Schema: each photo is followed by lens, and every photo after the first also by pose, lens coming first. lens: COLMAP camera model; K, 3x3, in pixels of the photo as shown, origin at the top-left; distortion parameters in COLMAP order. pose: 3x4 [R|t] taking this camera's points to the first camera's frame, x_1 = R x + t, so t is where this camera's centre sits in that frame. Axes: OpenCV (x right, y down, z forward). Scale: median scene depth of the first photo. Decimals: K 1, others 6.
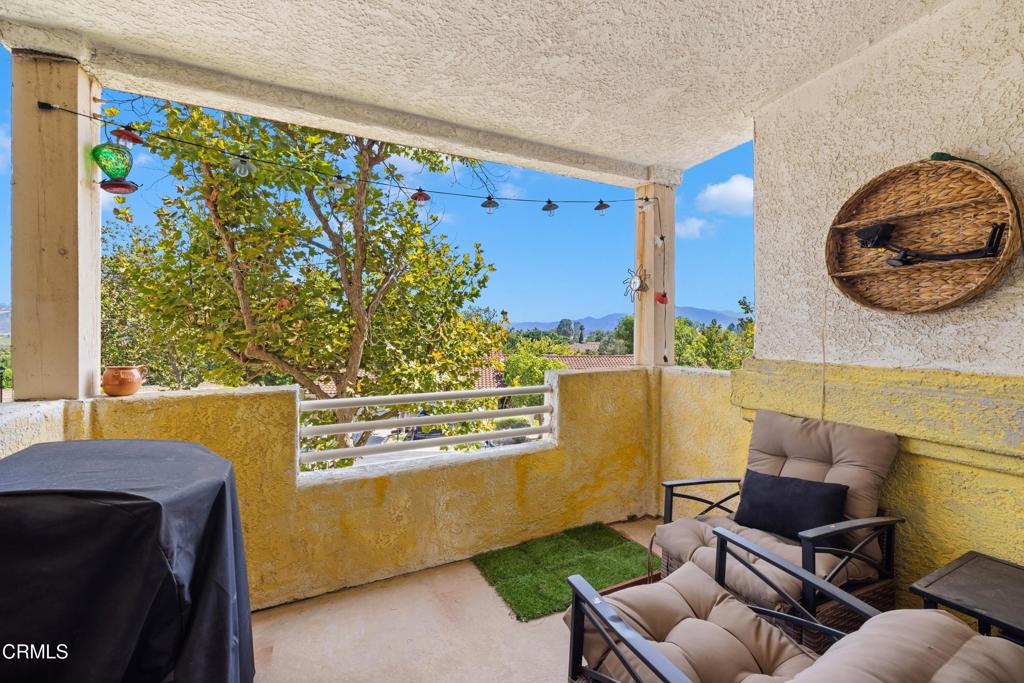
lens RADIAL K [[441.5, 0, 513.1], [0, 441.5, 332.4], [0, 0, 1]] dist [0.013281, 0.000638]
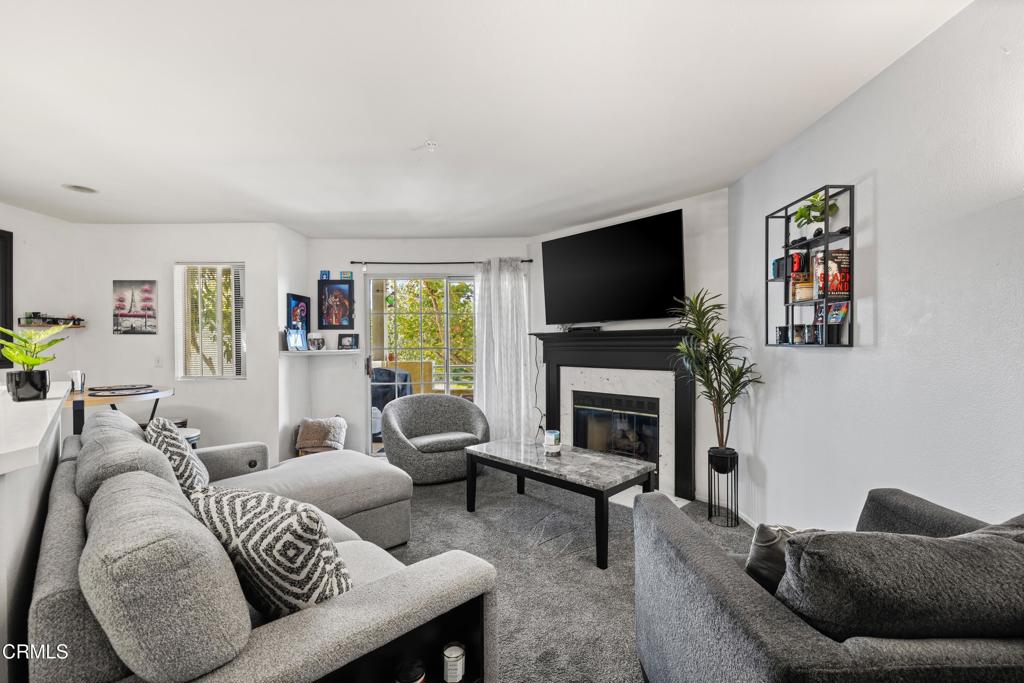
lens RADIAL K [[441.5, 0, 519.5], [0, 441.5, 347.5], [0, 0, 1]] dist [0.013281, 0.000638]
pose [[0.895002, -0.000364, -0.446062, 0.504468], [0.006170, 0.999914, 0.011564, -0.003078], [0.446020, -0.013102, 0.894927, -0.537723]]
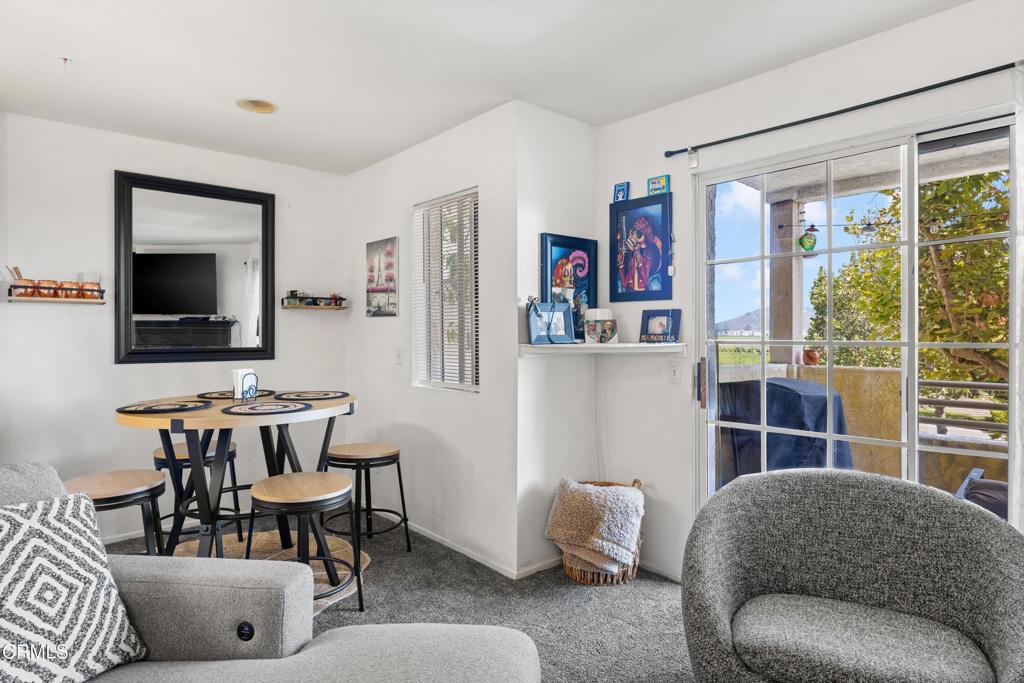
lens RADIAL K [[600.7, 0, 499.2], [0, 600.7, 336.3], [0, 0, 1]] dist [-0.001411, -0.003937]
pose [[0.255704, 0.007504, -0.966726, 0.345478], [0.005417, 0.999943, 0.009194, -0.003104], [0.966740, -0.007587, 0.255649, -0.257865]]
